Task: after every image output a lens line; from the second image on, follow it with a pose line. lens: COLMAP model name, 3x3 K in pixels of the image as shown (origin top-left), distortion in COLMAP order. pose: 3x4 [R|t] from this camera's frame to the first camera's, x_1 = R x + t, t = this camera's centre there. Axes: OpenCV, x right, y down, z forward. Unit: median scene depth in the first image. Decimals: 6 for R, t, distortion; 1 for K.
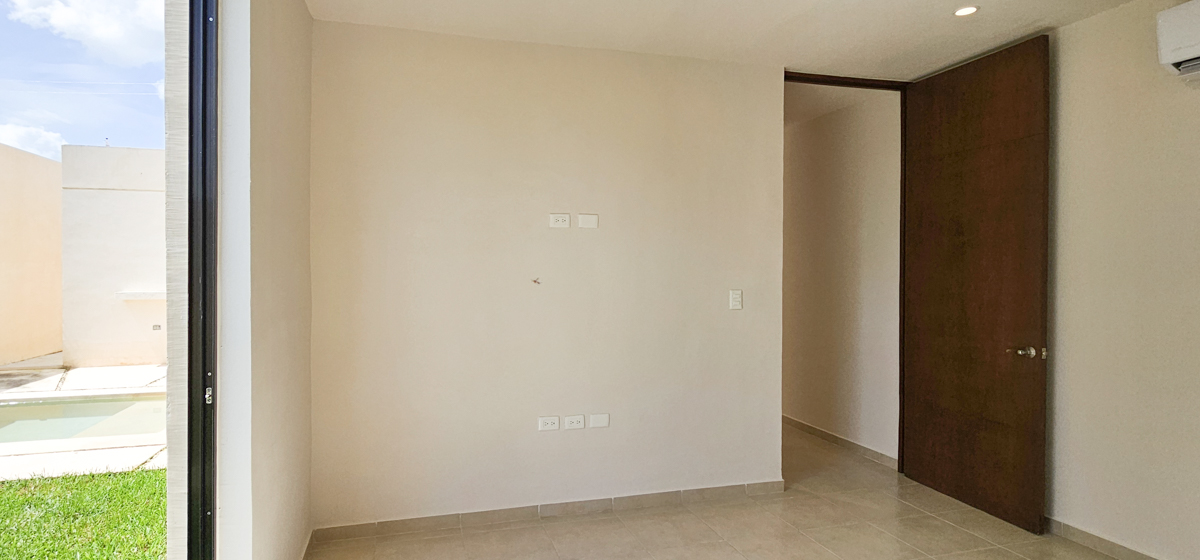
lens RADIAL K [[622.3, 0, 599.8], [0, 622.3, 274.8], [0, 0, 1]] dist [0.001300, -0.002534]
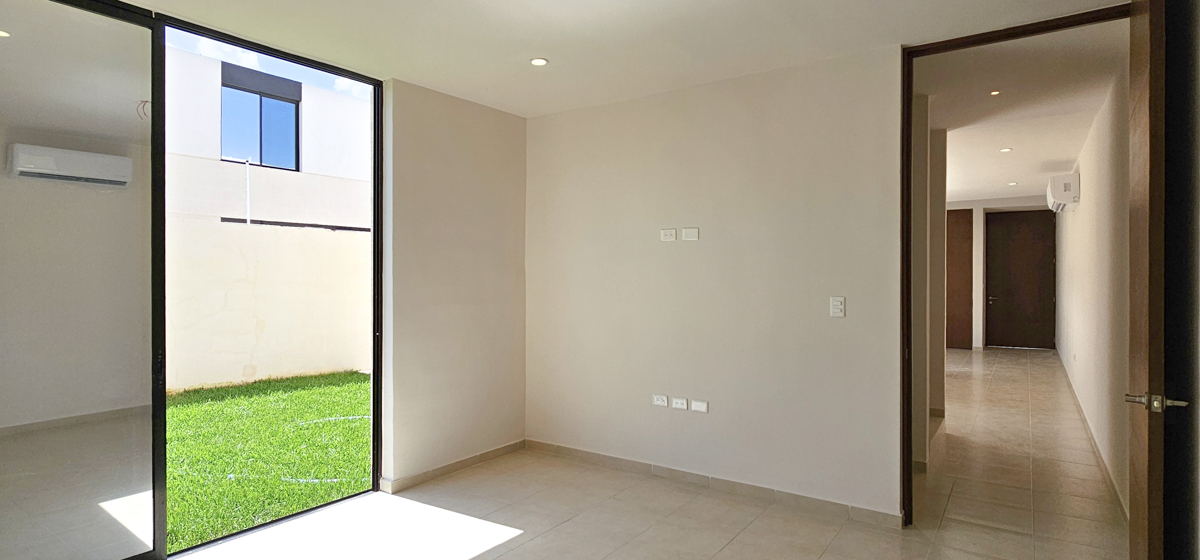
lens RADIAL K [[622.3, 0, 599.0], [0, 622.3, 277.6], [0, 0, 1]] dist [0.001300, -0.002534]
pose [[0.628767, 0.004208, -0.777582, 0.787763], [-0.002253, 0.999991, 0.003590, -0.008125], [0.777590, -0.000506, 0.628771, 0.130956]]
